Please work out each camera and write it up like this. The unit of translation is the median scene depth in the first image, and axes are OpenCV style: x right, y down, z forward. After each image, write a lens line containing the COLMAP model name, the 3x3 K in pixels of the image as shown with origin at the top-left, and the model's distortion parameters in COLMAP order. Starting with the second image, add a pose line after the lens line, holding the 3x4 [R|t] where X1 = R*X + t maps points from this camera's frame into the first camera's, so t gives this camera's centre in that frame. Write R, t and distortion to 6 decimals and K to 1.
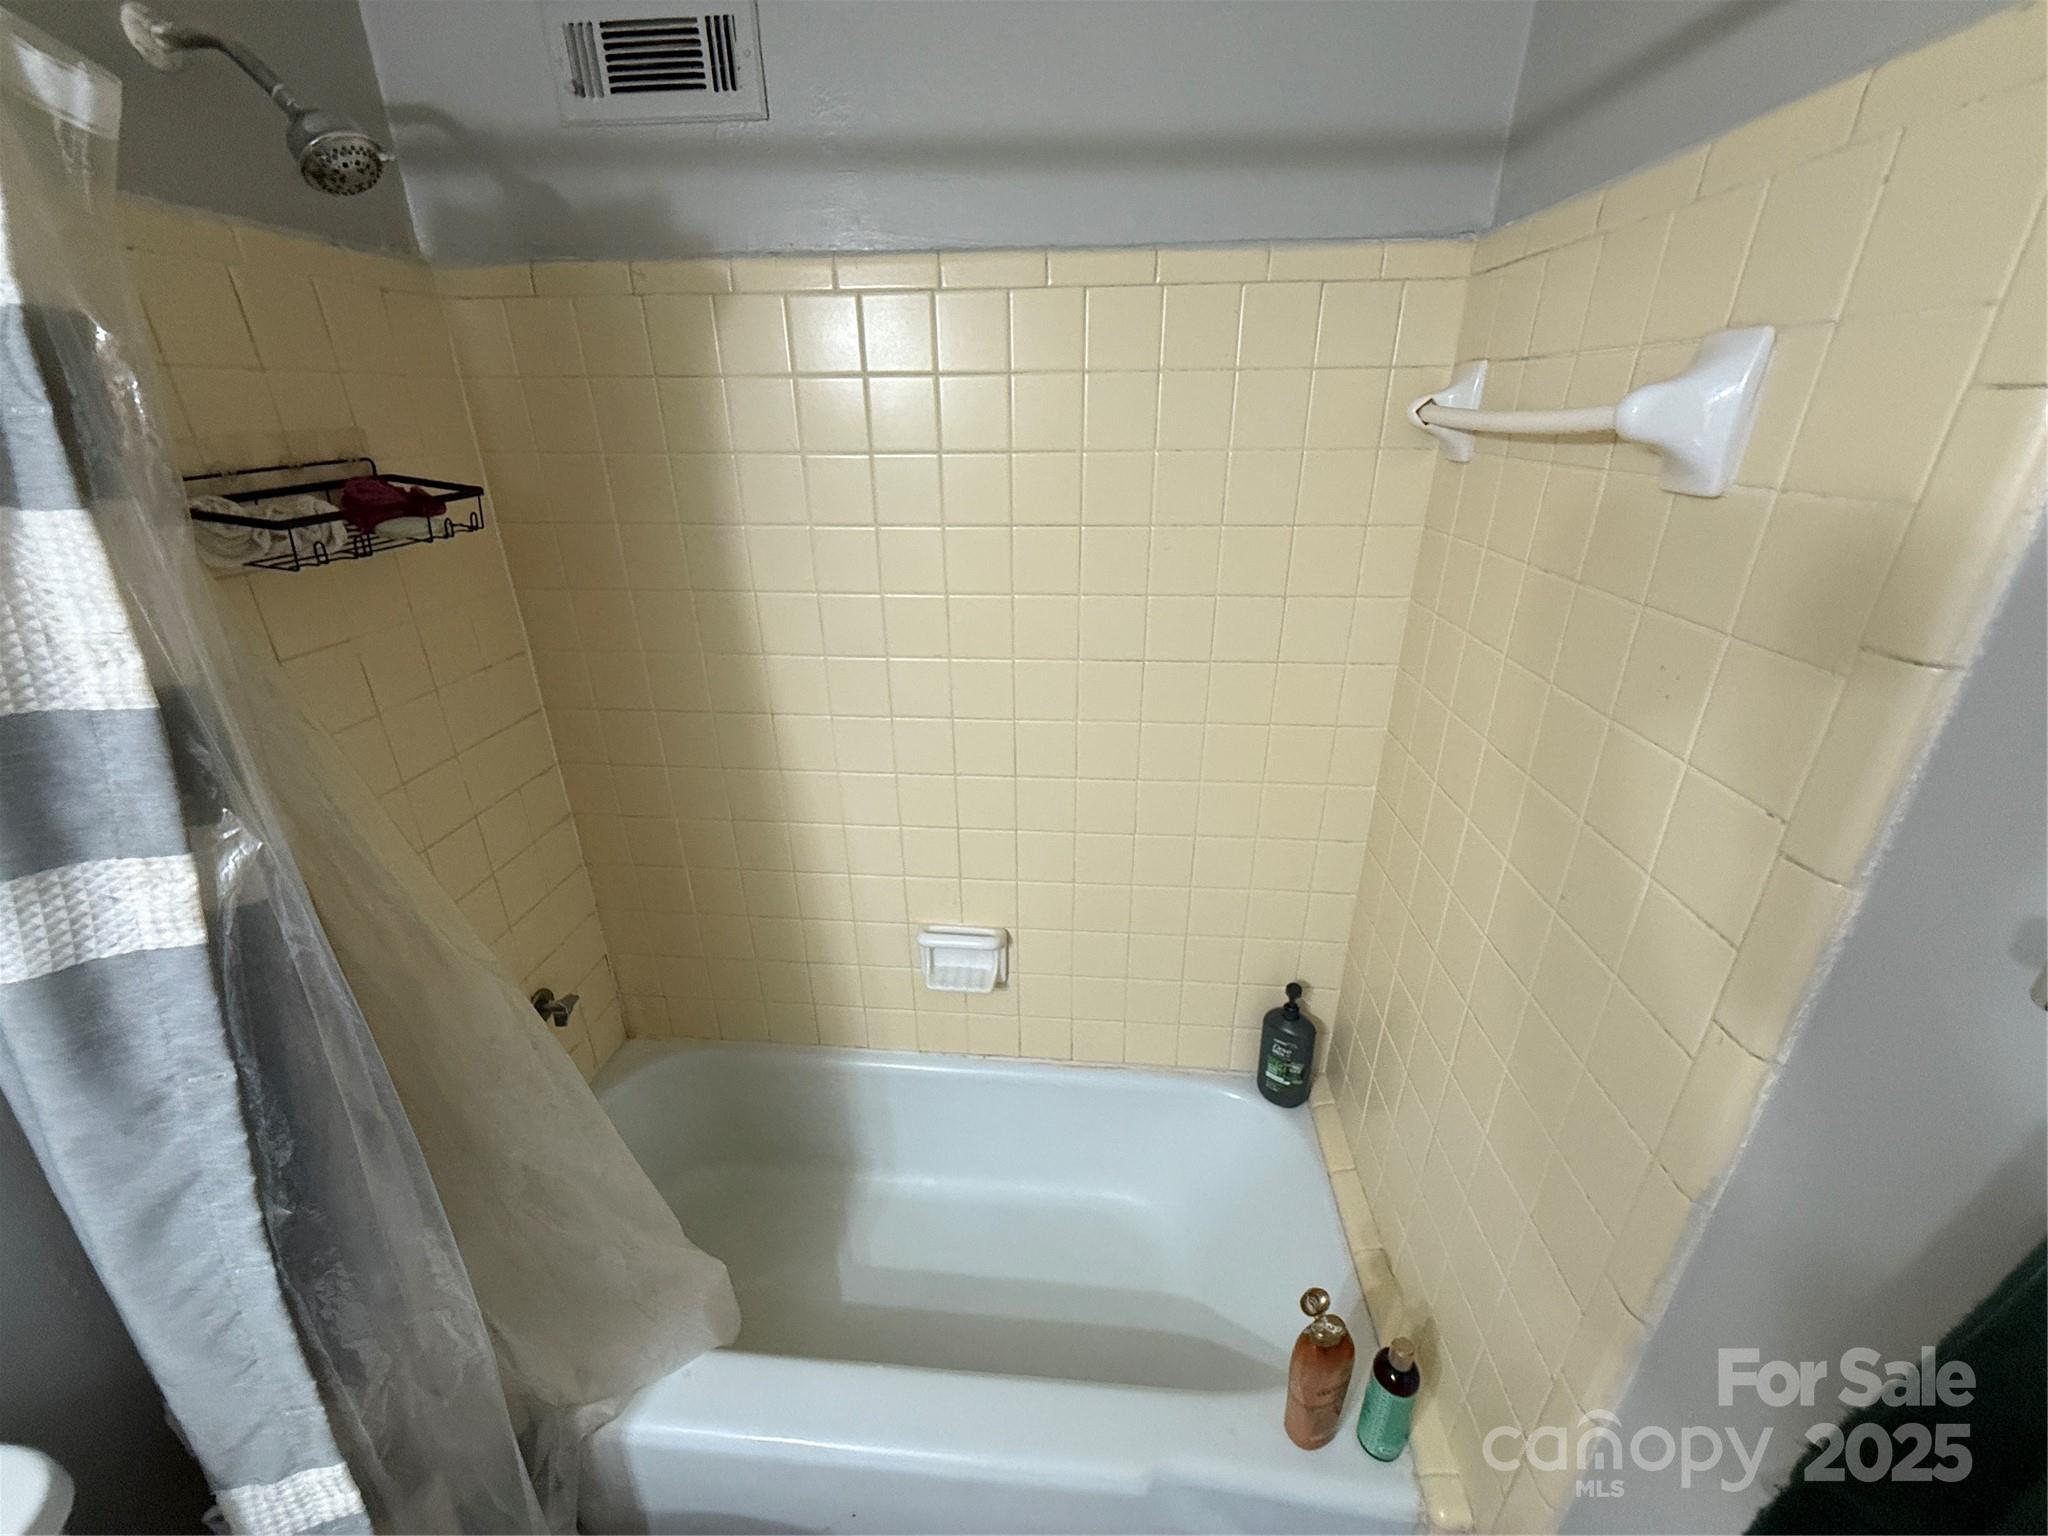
lens RADIAL K [[813.2, 0, 1026.9], [0, 813.2, 763.8], [0, 0, 1]] dist [-0.000265, -0.000630]
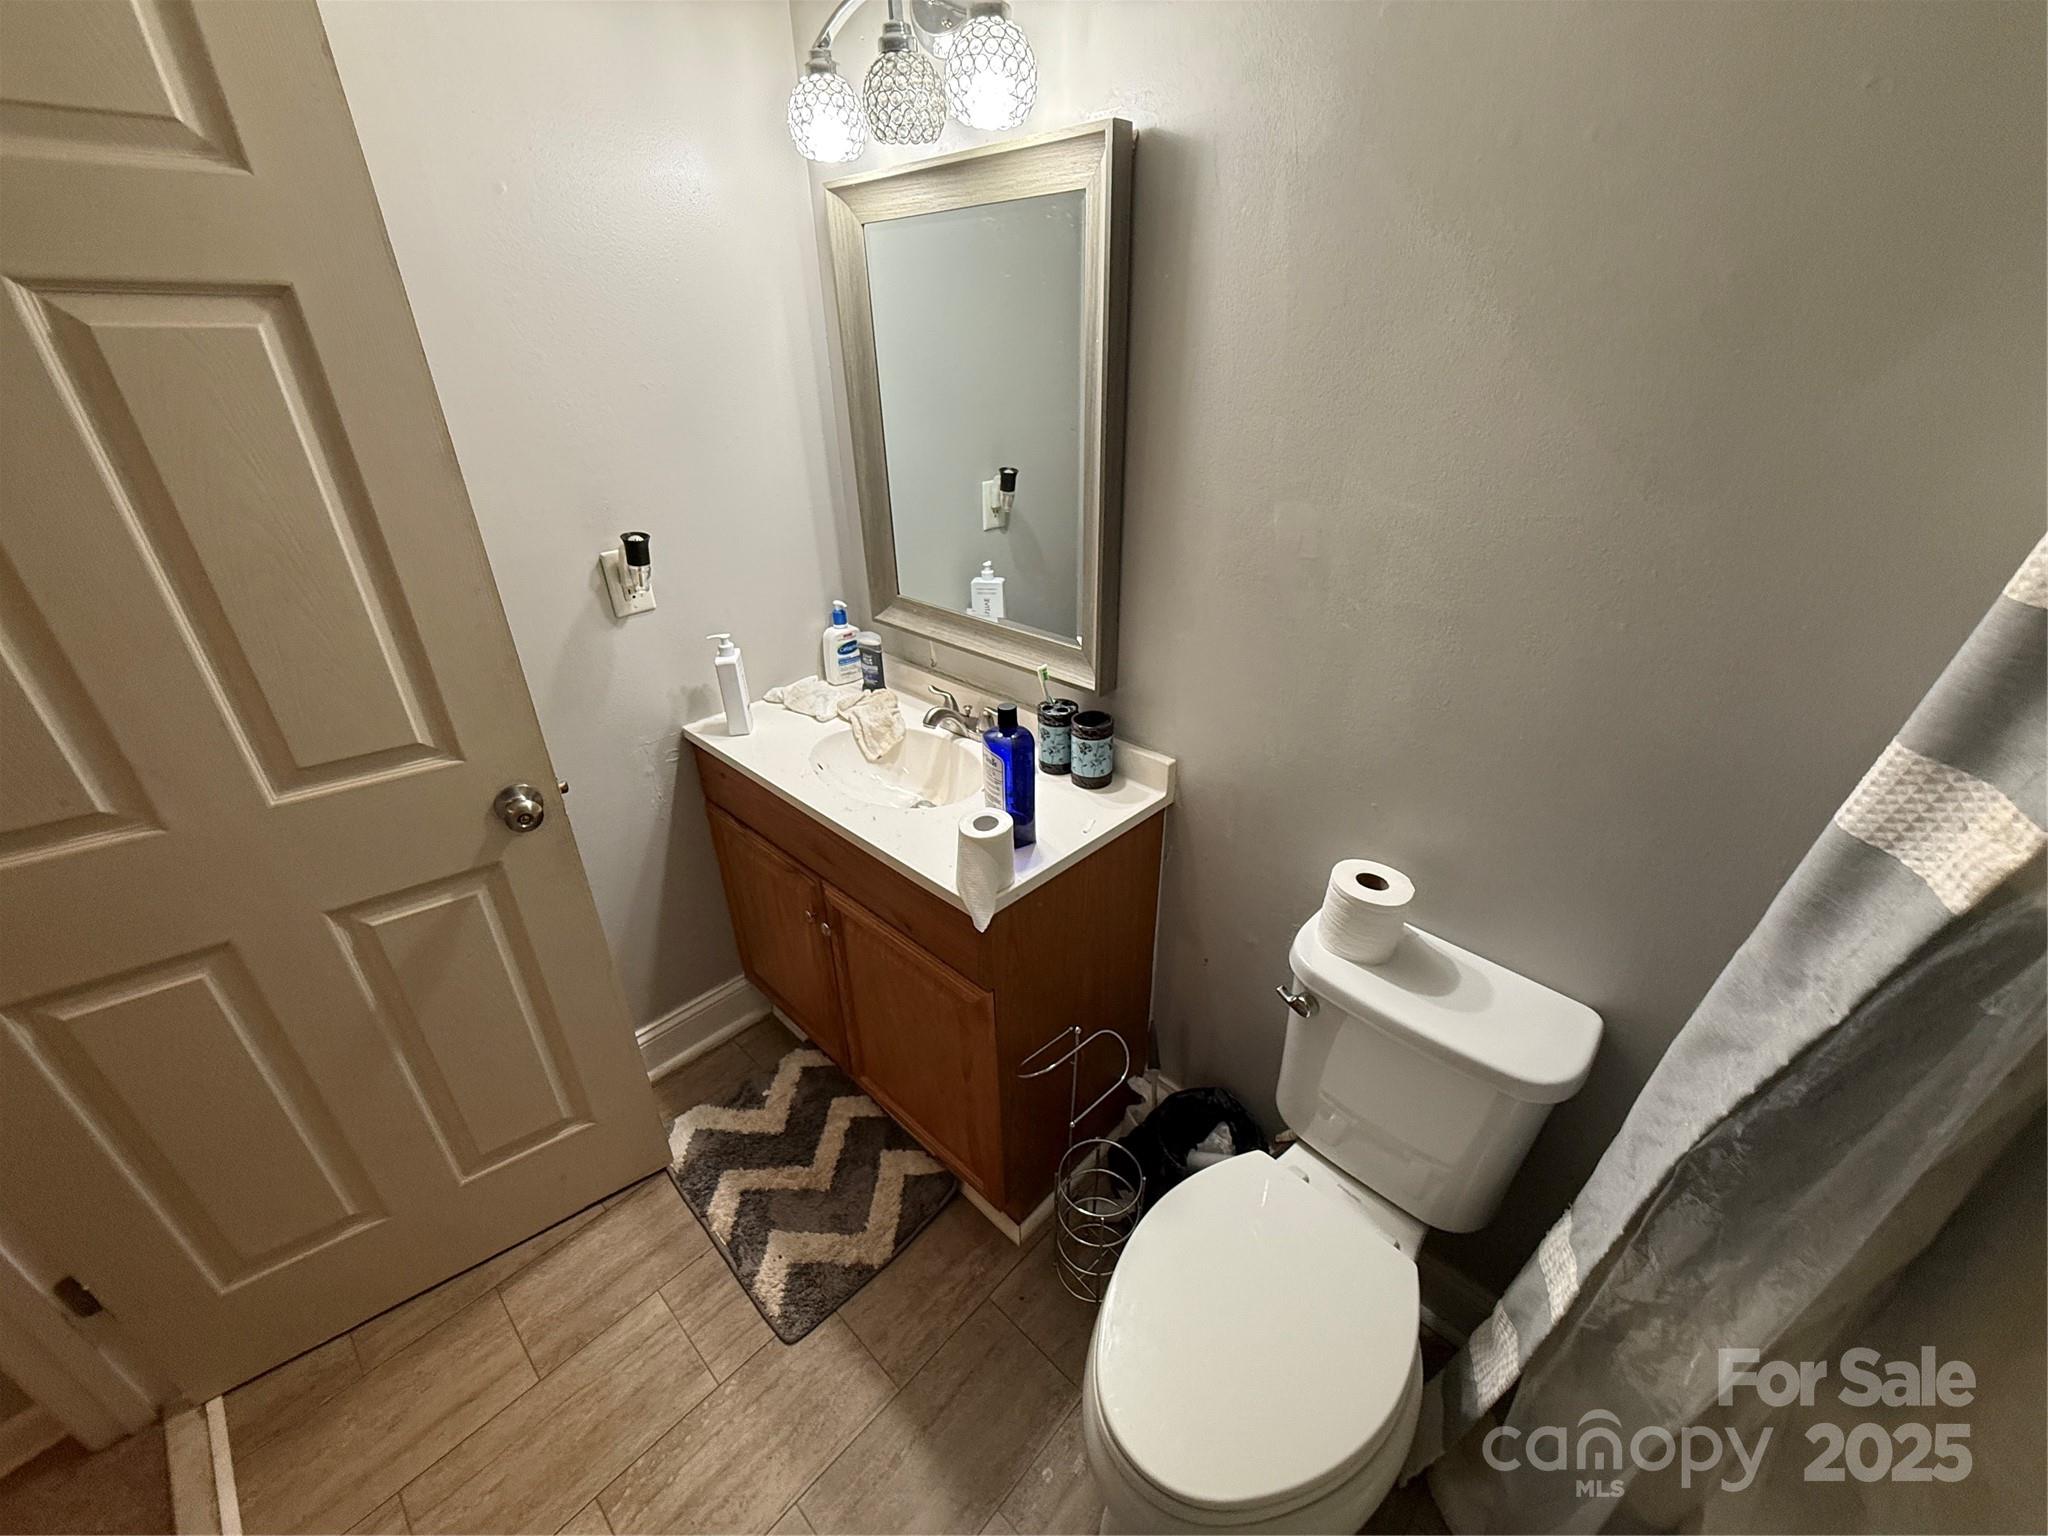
lens RADIAL K [[813.2, 0, 1027.1], [0, 813.2, 760.1], [0, 0, 1]] dist [-0.000265, -0.000630]
pose [[-0.621265, 0.366751, -0.692476, 0.147577], [-0.297929, 0.706793, 0.641624, -0.158042], [0.724754, 0.604927, -0.329841, 0.472313]]
